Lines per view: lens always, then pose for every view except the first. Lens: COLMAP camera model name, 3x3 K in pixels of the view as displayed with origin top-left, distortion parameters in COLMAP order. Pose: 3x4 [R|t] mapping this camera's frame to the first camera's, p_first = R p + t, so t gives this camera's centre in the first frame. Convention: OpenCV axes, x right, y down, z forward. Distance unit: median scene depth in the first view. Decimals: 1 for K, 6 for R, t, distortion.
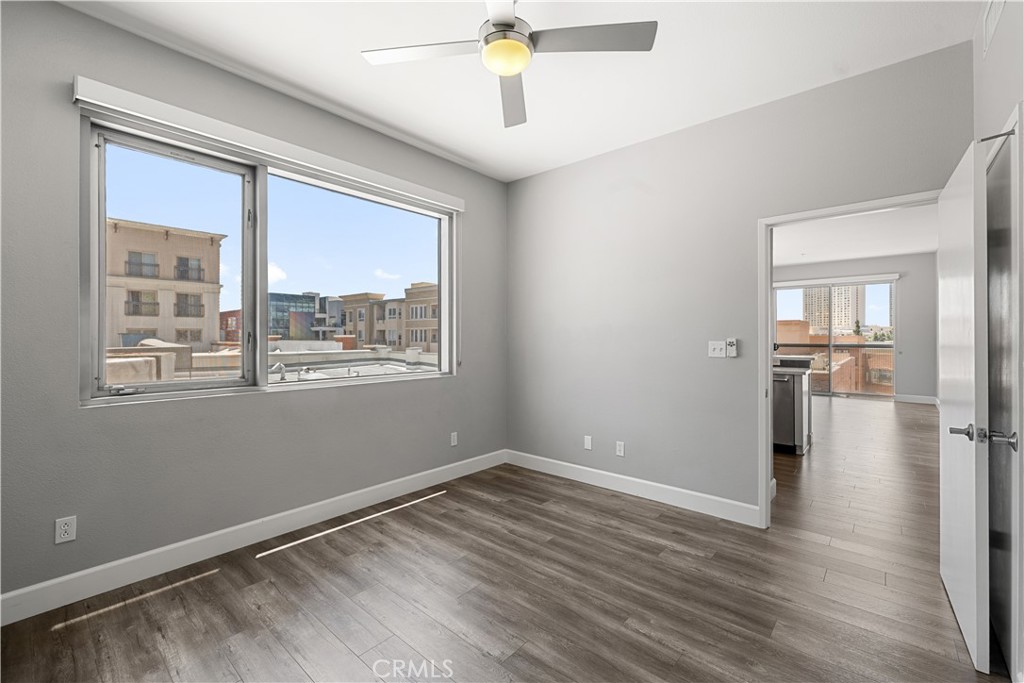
lens RADIAL K [[432.8, 0, 526.4], [0, 432.8, 335.7], [0, 0, 1]] dist [-0.002384, -0.000130]
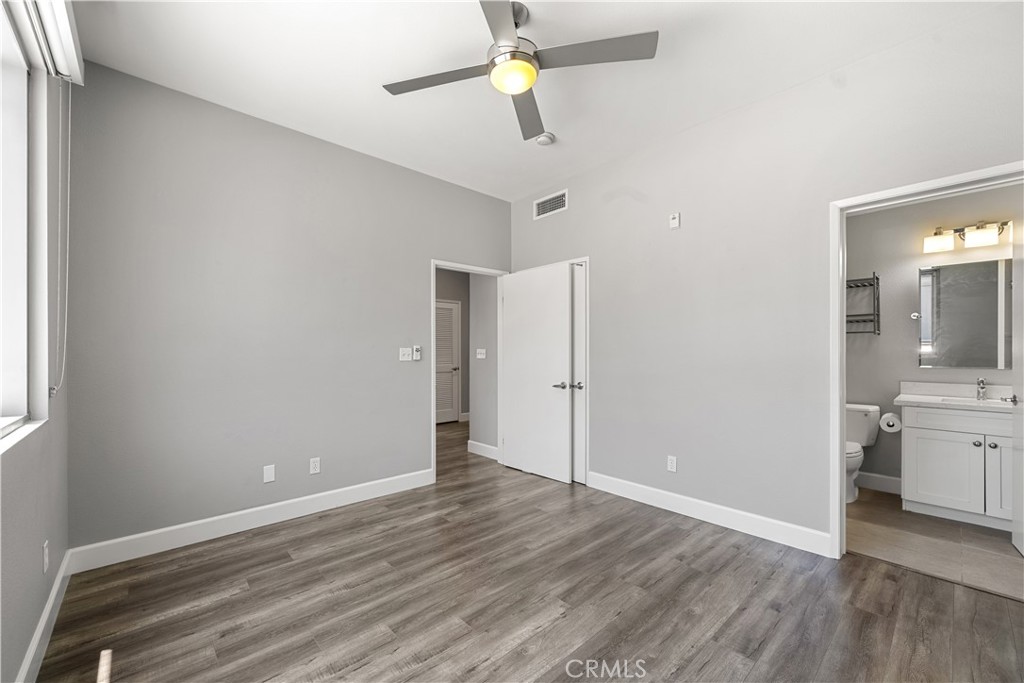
lens RADIAL K [[405.1, 0, 501.4], [0, 405.1, 349.3], [0, 0, 1]] dist [-0.001449, 0.000082]
pose [[0.146027, -0.001299, 0.989280, -0.681273], [-0.003603, 0.999992, 0.001845, 0.013891], [-0.989274, -0.003834, 0.146022, 0.577955]]
